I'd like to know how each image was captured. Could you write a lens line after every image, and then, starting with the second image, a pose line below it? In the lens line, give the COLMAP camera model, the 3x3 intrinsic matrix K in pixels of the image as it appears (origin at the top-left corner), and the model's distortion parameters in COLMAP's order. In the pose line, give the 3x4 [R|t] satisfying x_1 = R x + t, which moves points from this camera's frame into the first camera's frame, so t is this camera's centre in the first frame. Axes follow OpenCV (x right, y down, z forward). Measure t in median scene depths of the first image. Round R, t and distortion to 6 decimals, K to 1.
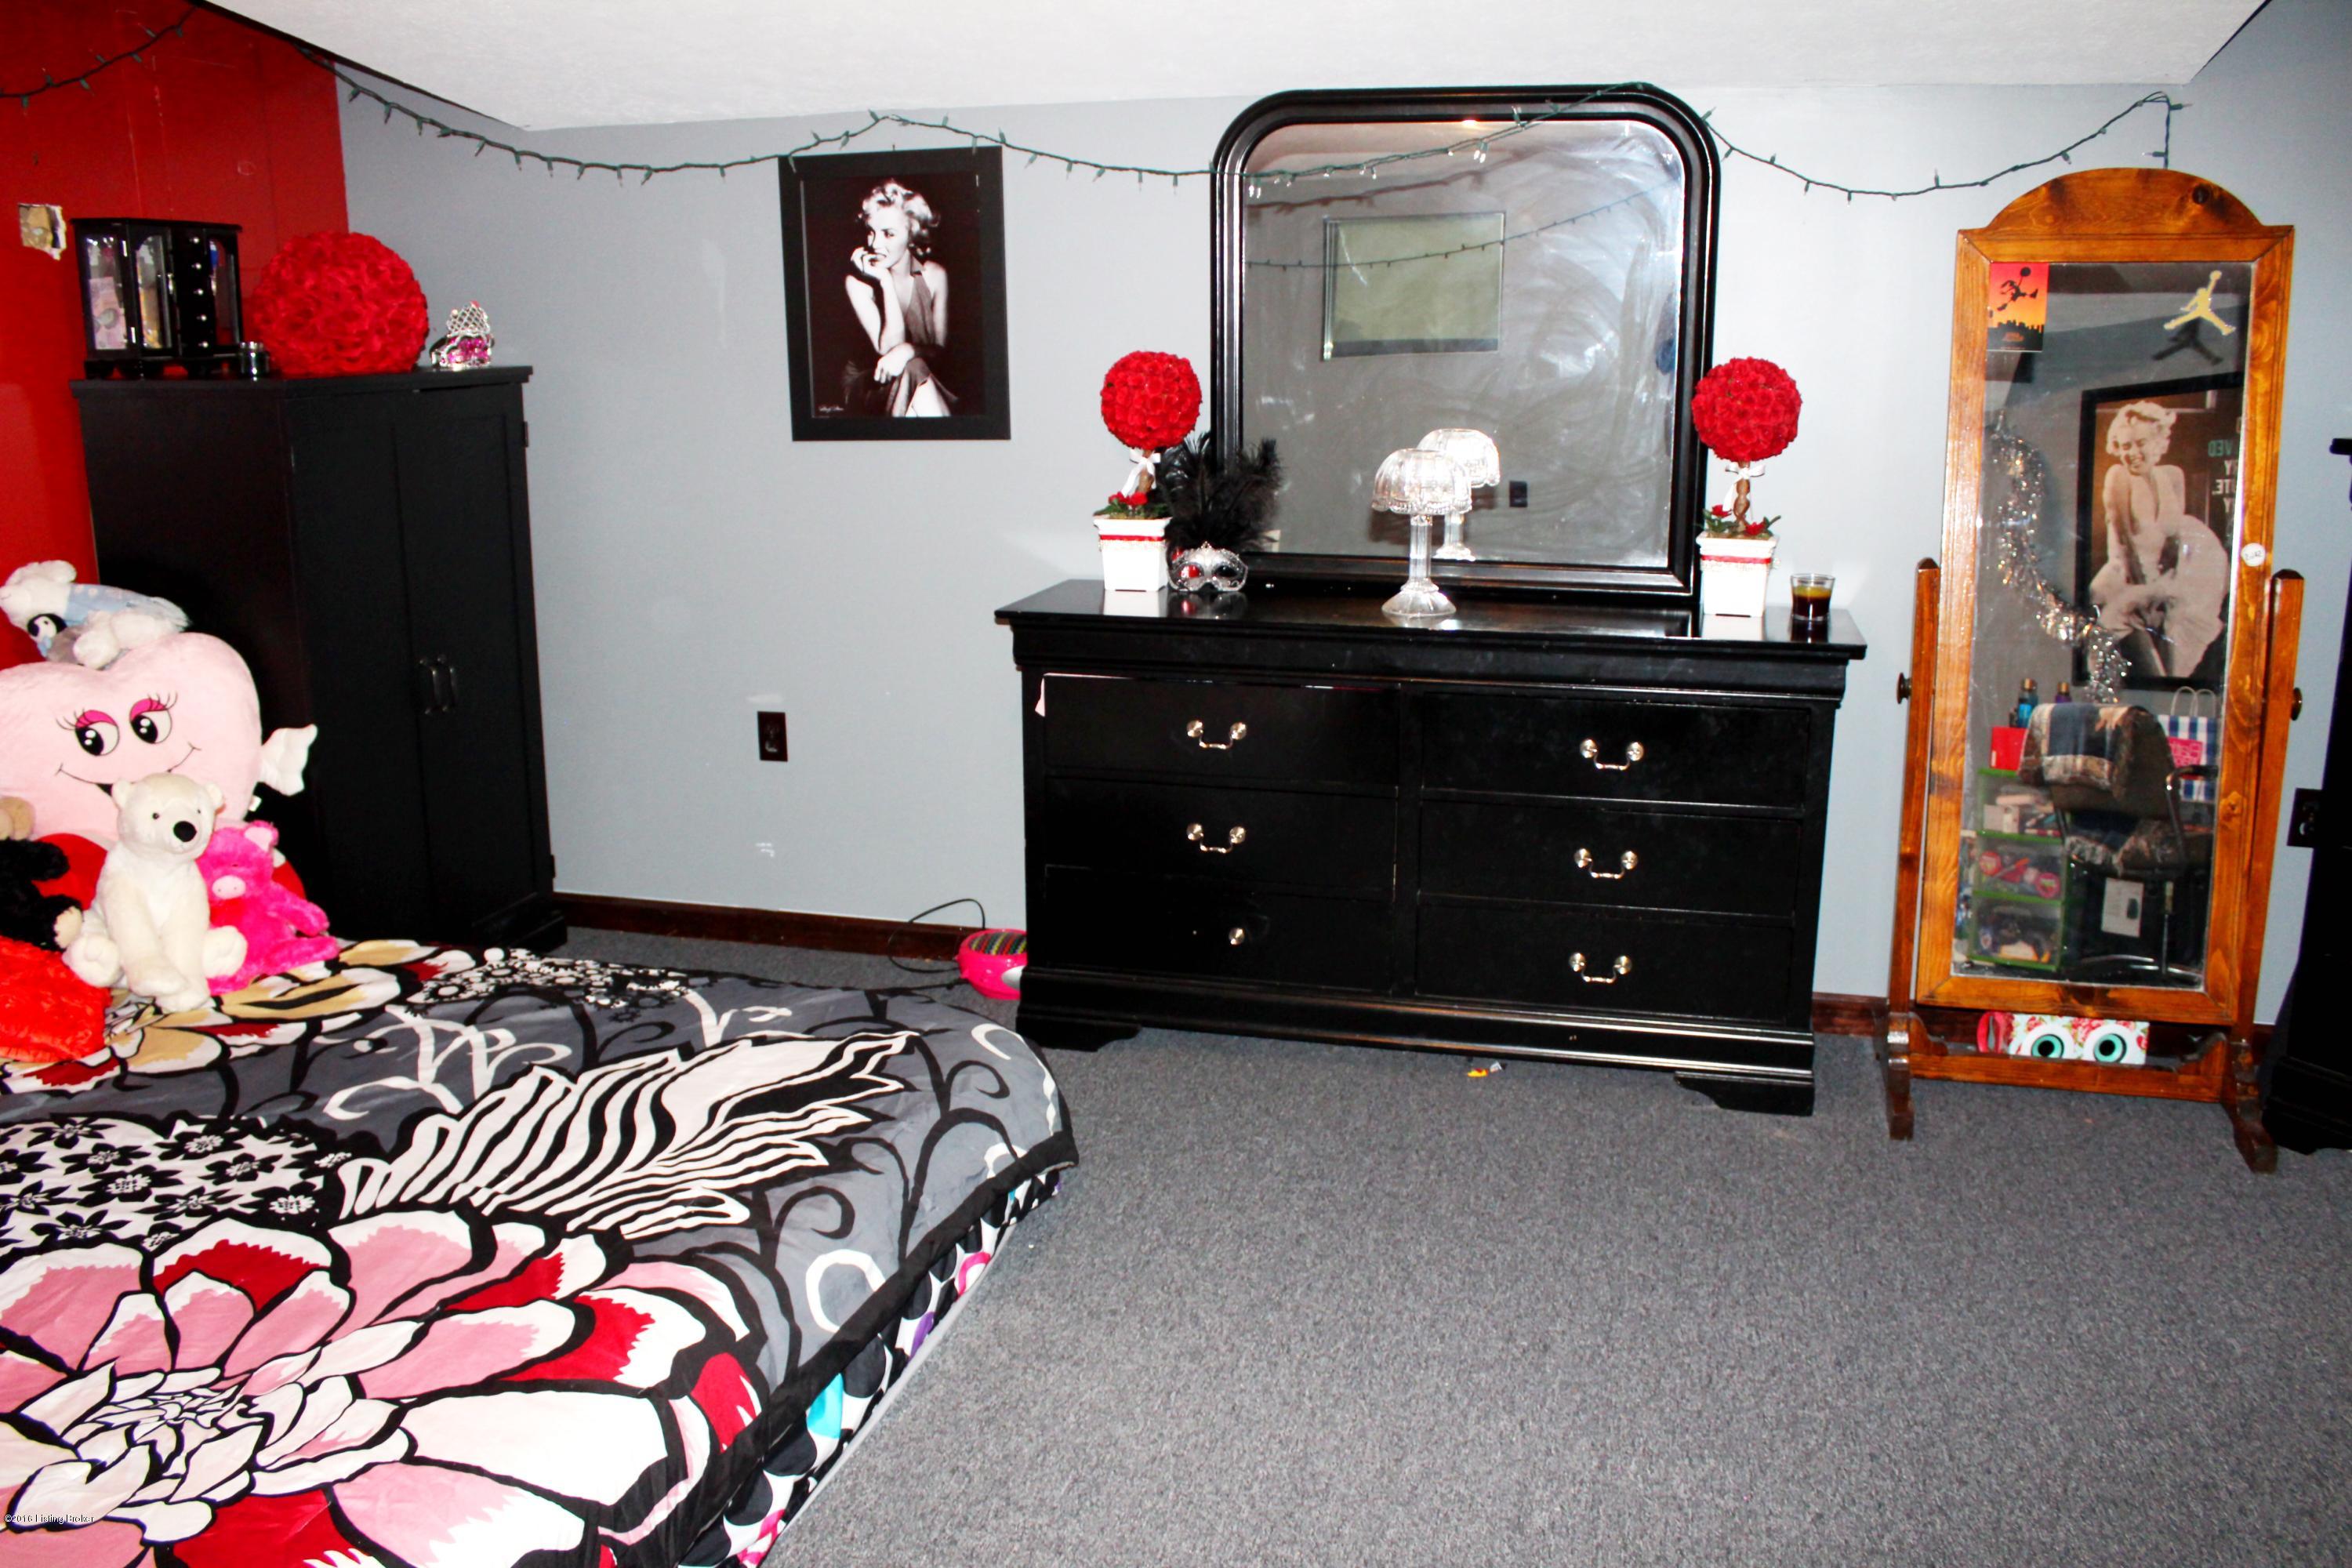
lens RADIAL K [[2098.0, 0, 1176.0], [0, 2098.0, 782.0], [0, 0, 1]] dist [-0.028598, 0.010067]
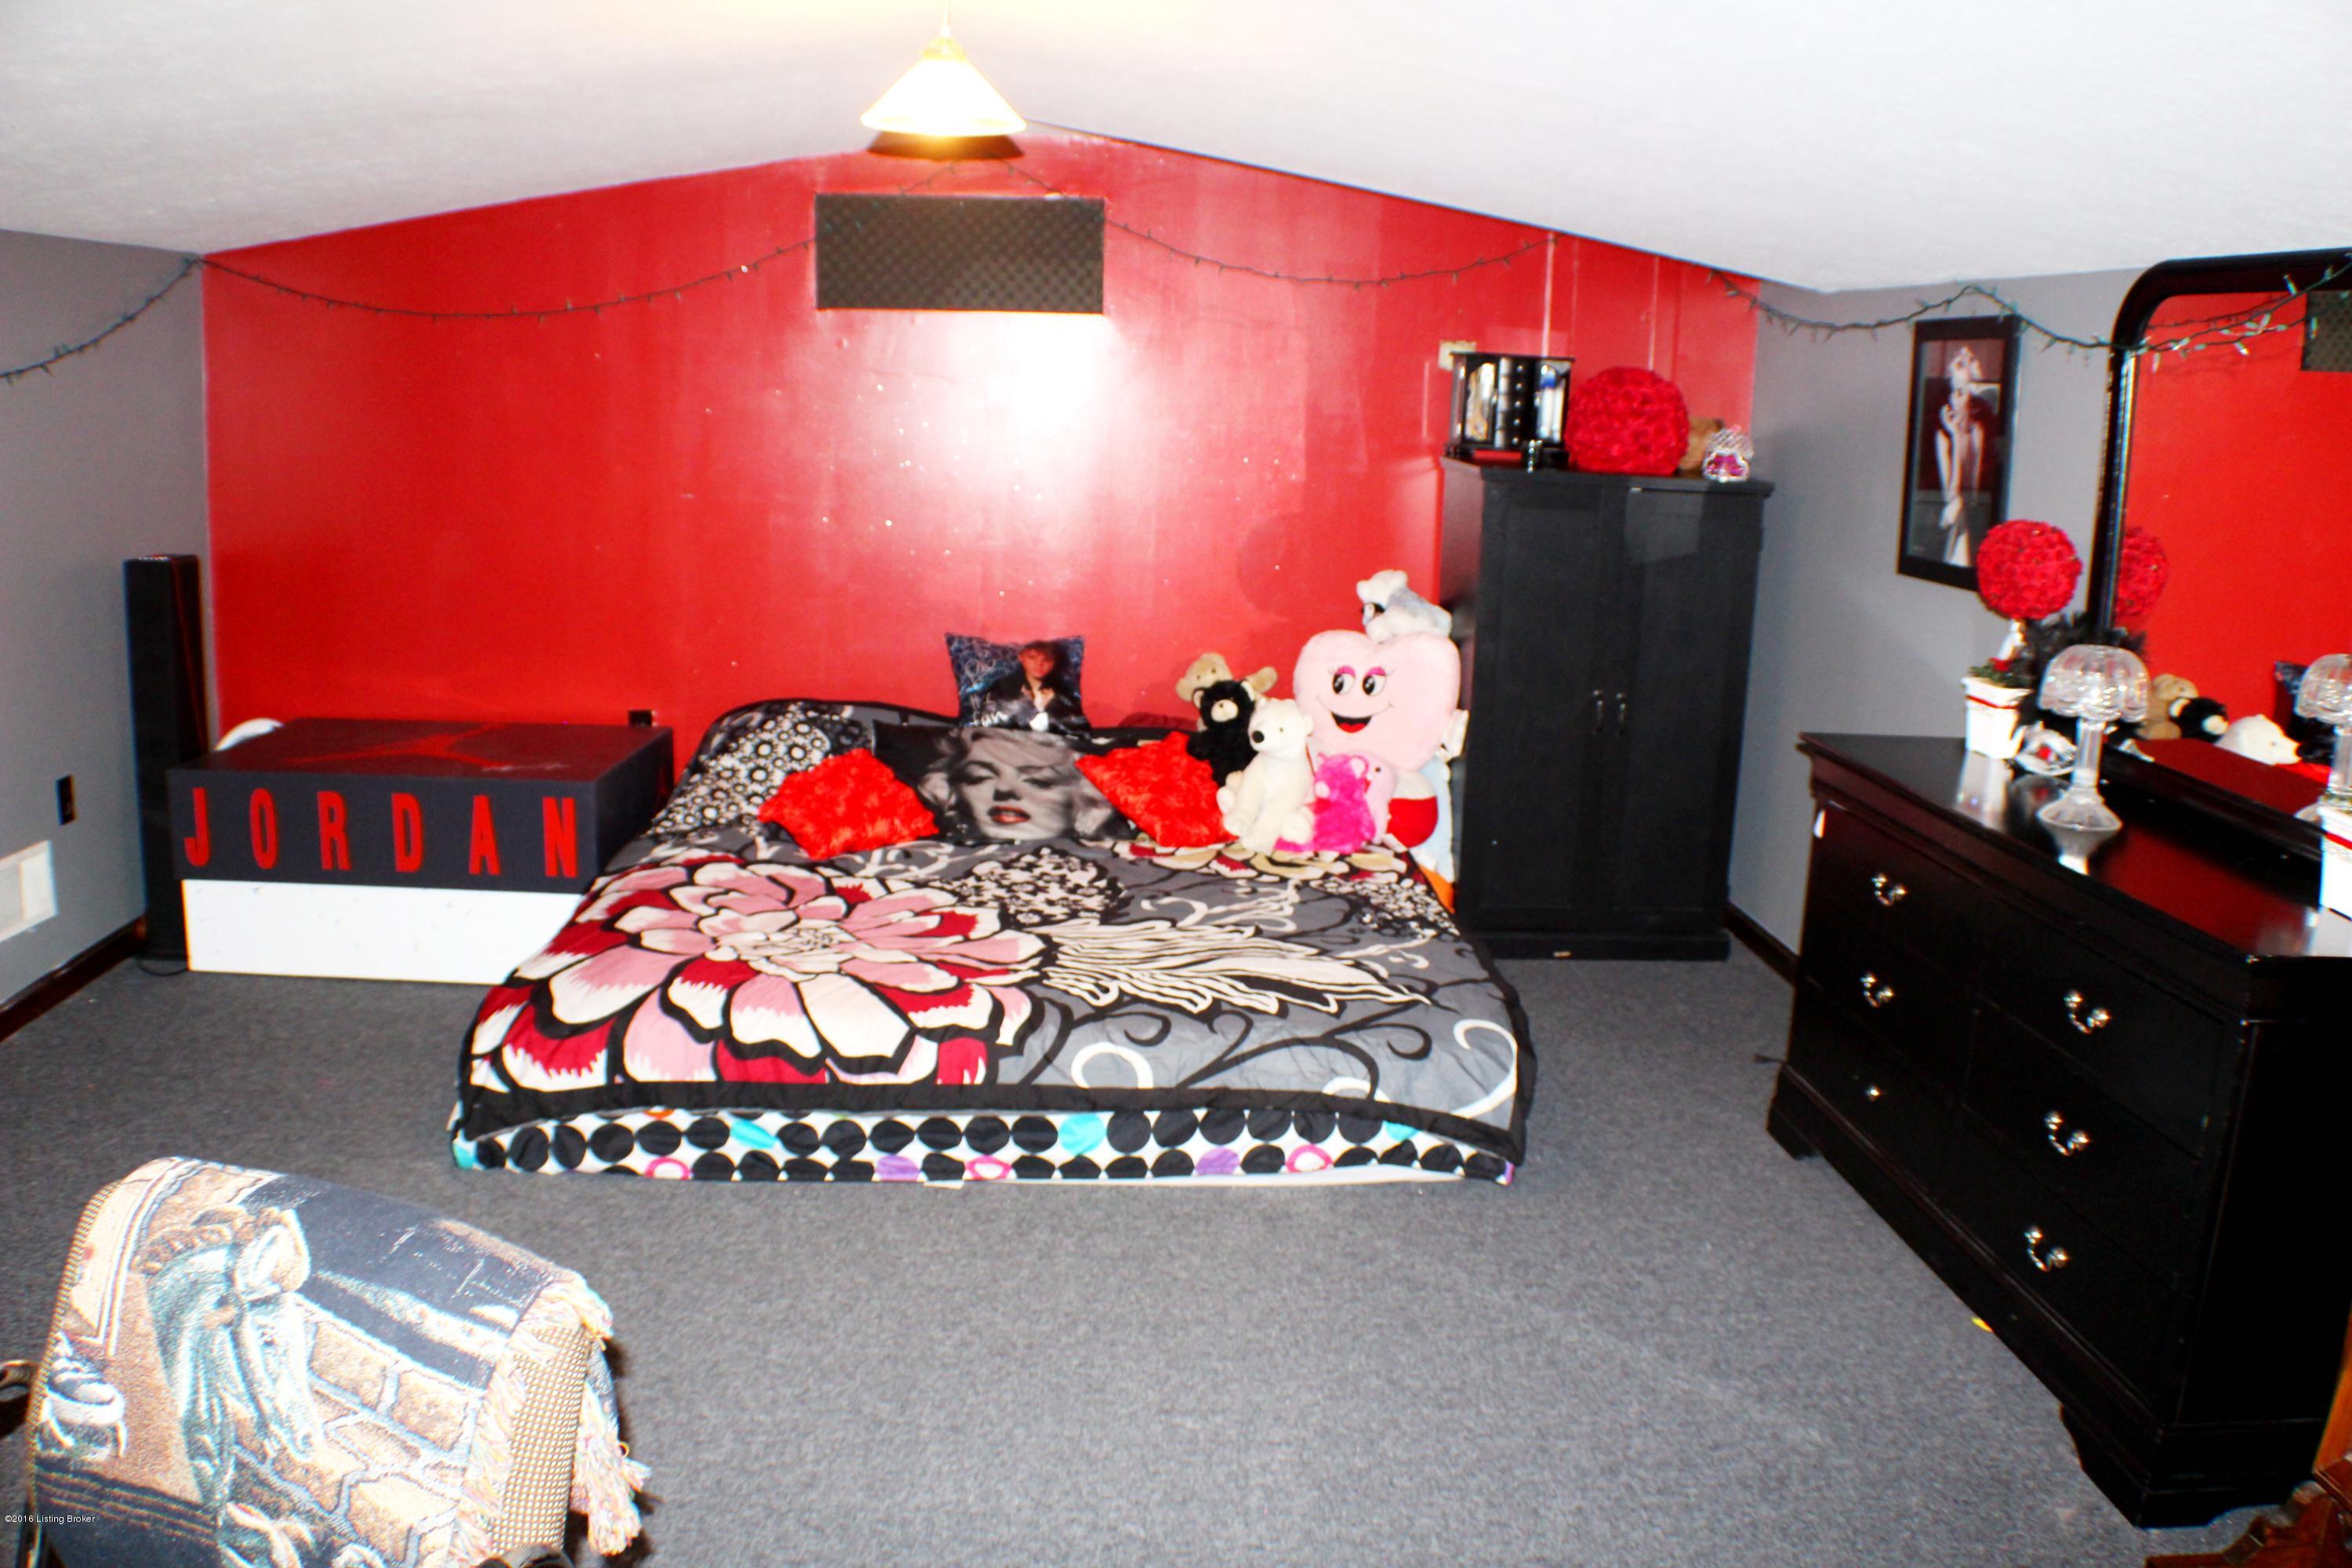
lens RADIAL K [[2117.8, 0, 1174.9], [0, 2117.8, 782.2], [0, 0, 1]] dist [-0.022651, 0.001743]
pose [[0.302275, 0.218871, -0.927753, 1.074478], [-0.256423, 0.956076, 0.142007, -0.165114], [0.918084, 0.194972, 0.345121, 0.400461]]
